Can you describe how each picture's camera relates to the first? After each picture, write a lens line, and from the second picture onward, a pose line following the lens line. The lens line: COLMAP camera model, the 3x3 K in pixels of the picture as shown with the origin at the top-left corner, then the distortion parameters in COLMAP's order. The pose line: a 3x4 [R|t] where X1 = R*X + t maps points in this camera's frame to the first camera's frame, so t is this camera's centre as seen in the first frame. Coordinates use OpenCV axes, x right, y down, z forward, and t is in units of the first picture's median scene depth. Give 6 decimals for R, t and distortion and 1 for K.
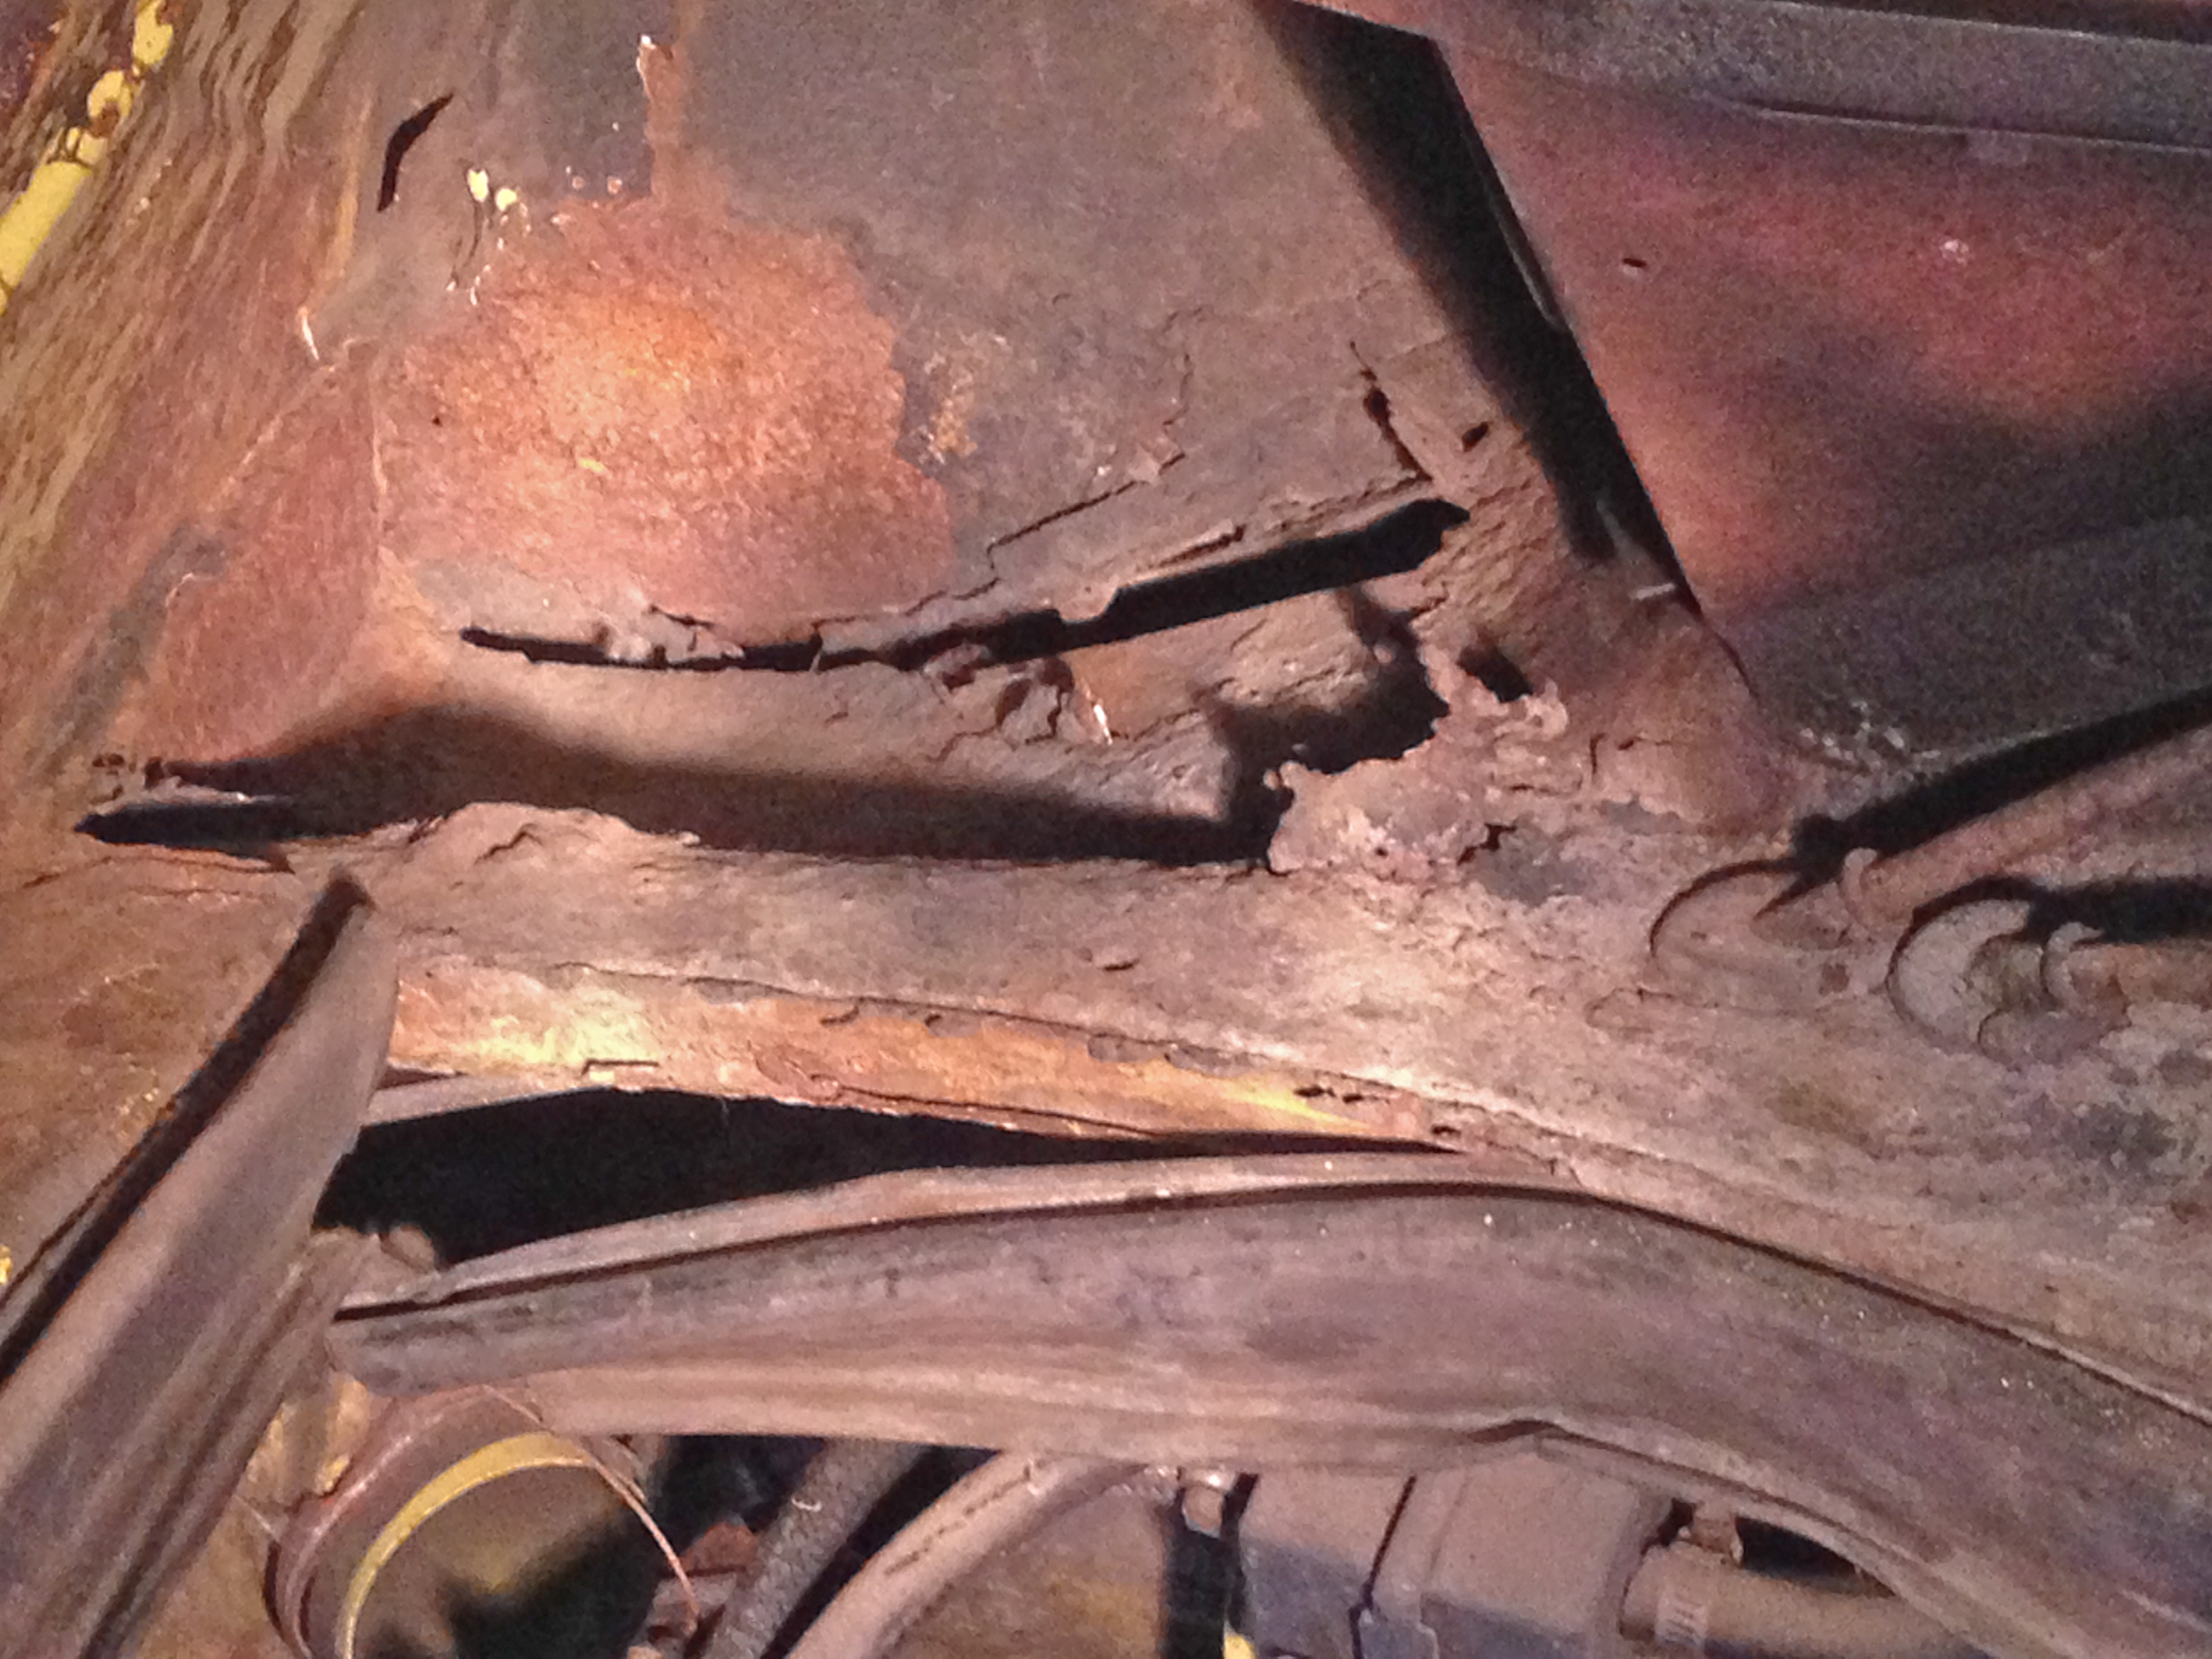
lens RADIAL K [[5544.8, 0, 1106.0], [0, 5544.8, 829.5], [0, 0, 1]] dist [0.027734, -0.453311]
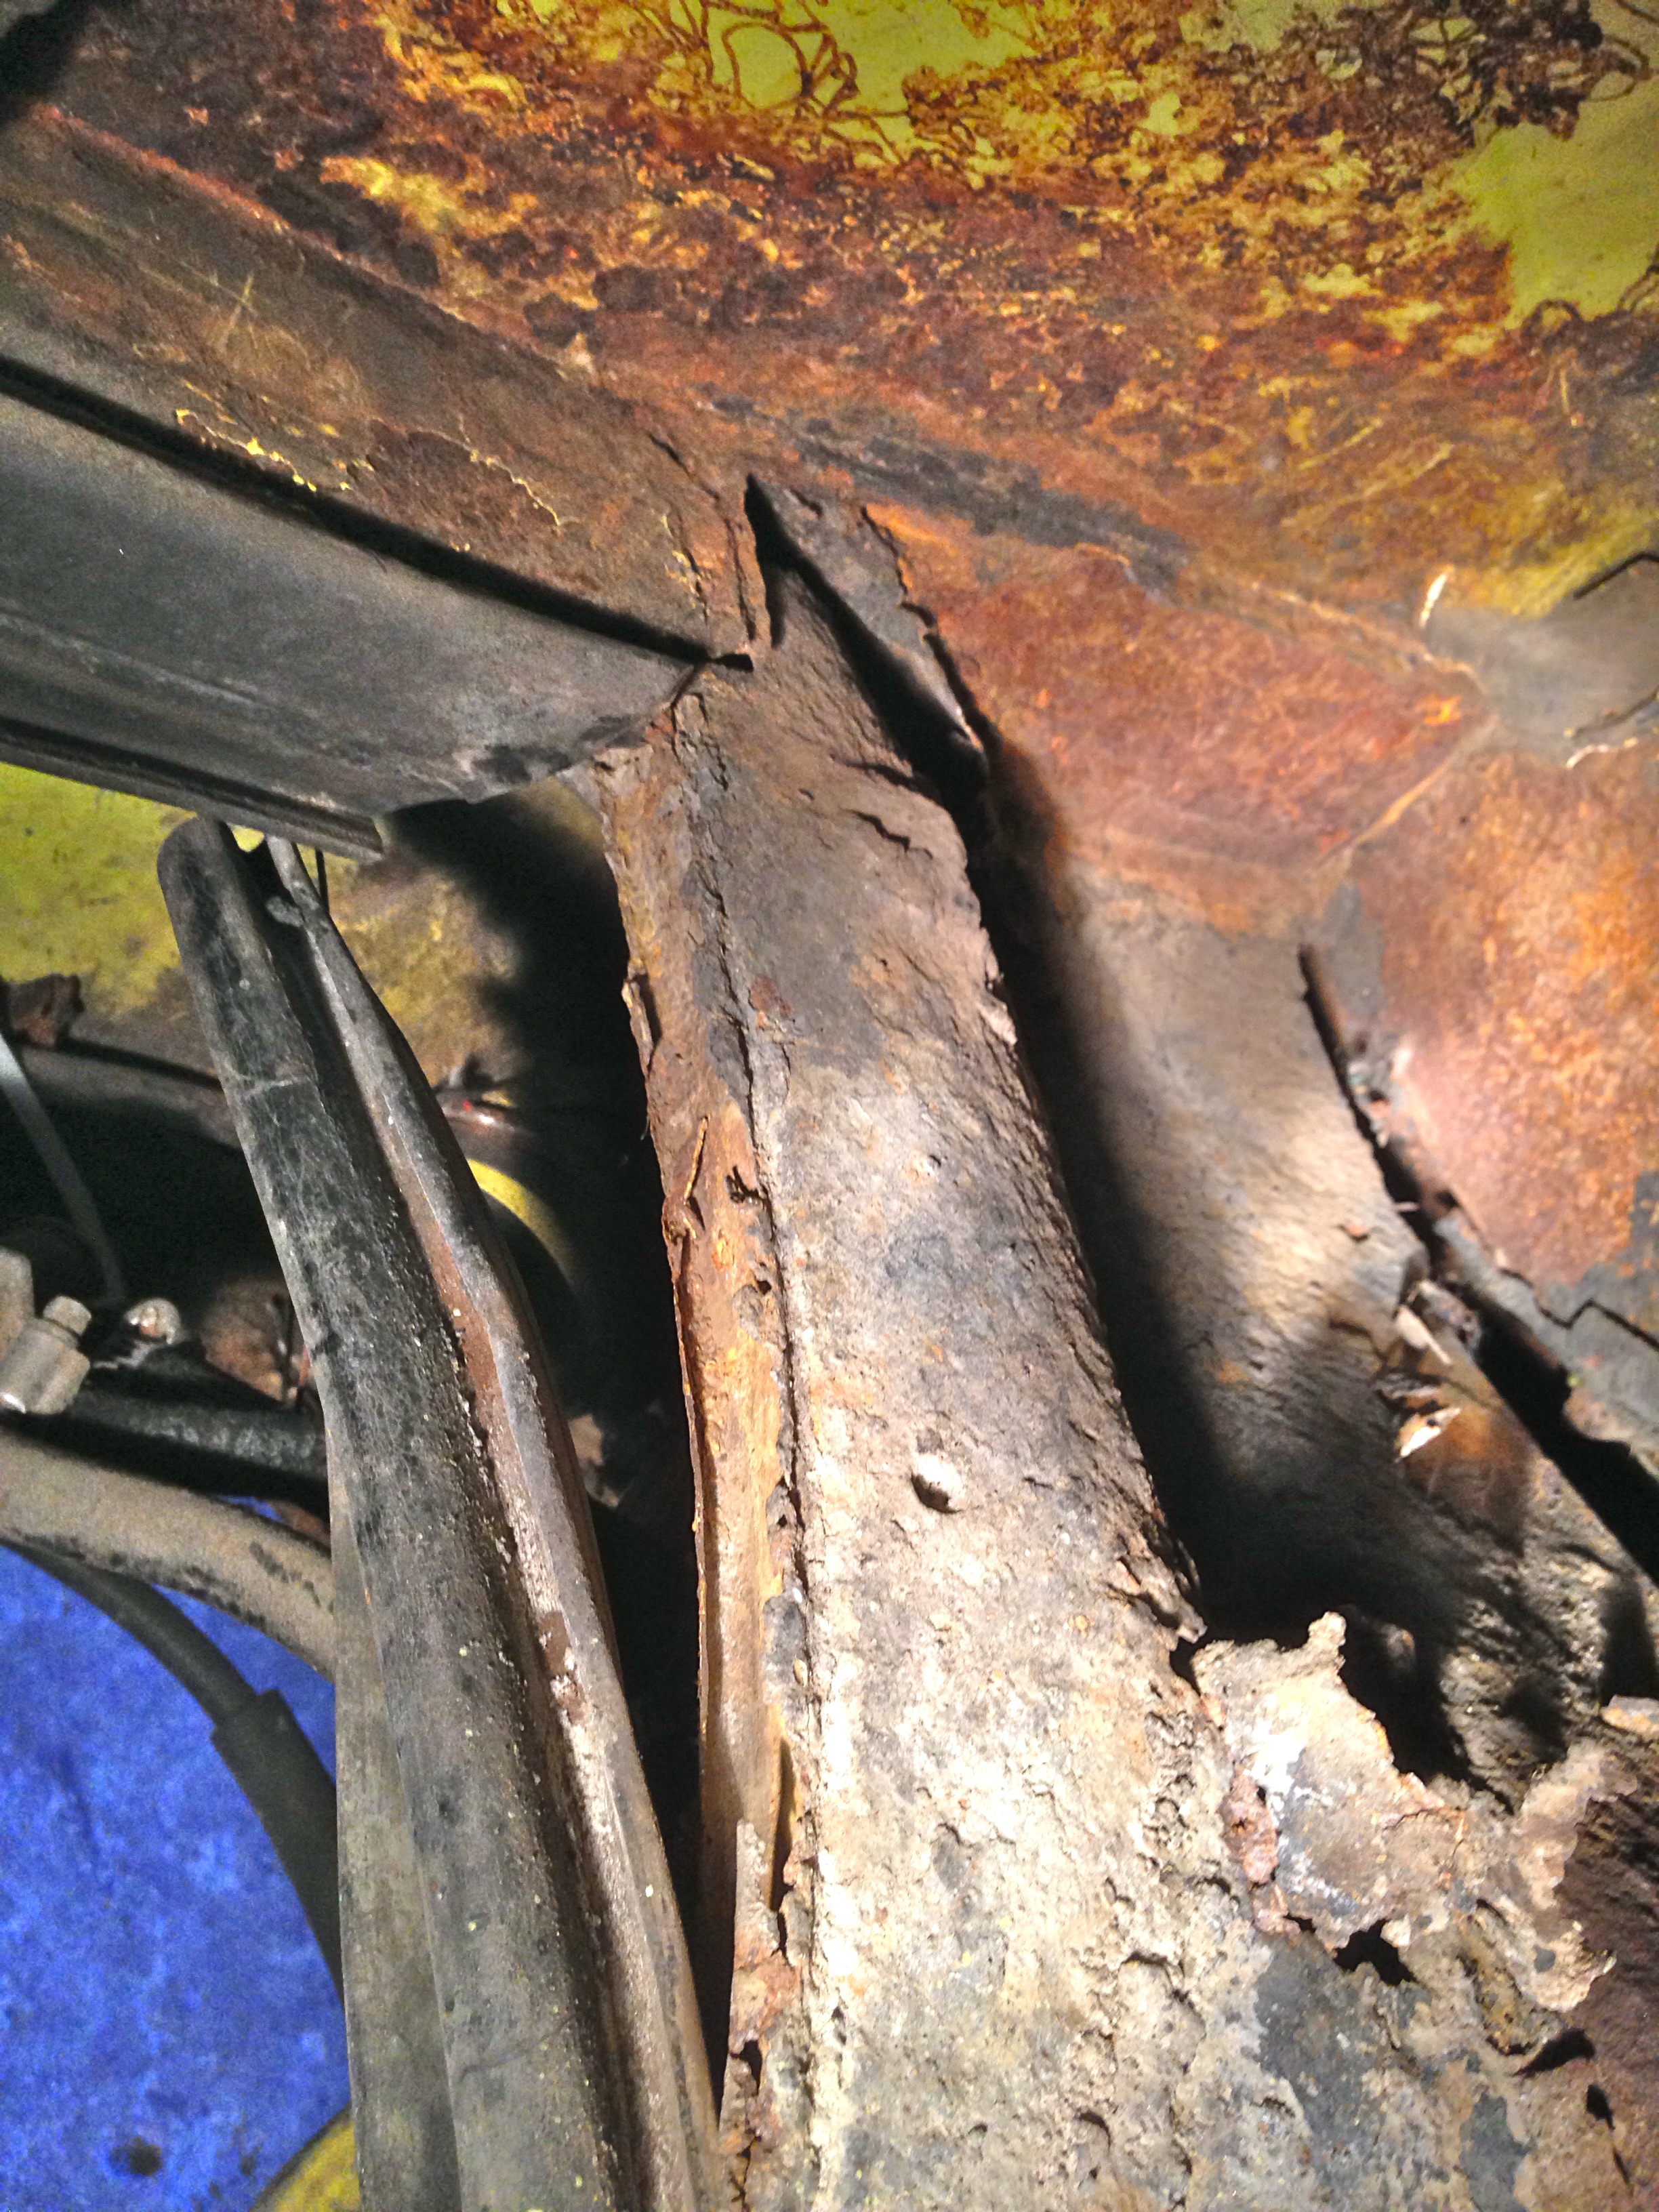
lens RADIAL K [[2065.8, 0, 829.5], [0, 2065.8, 1106.0], [0, 0, 1]] dist [0.144734, -0.281299]
pose [[0.341483, 0.849352, -0.402480, 0.063468], [-0.849669, 0.462037, 0.254135, -0.055818], [0.401811, 0.255192, 0.879446, 0.728860]]
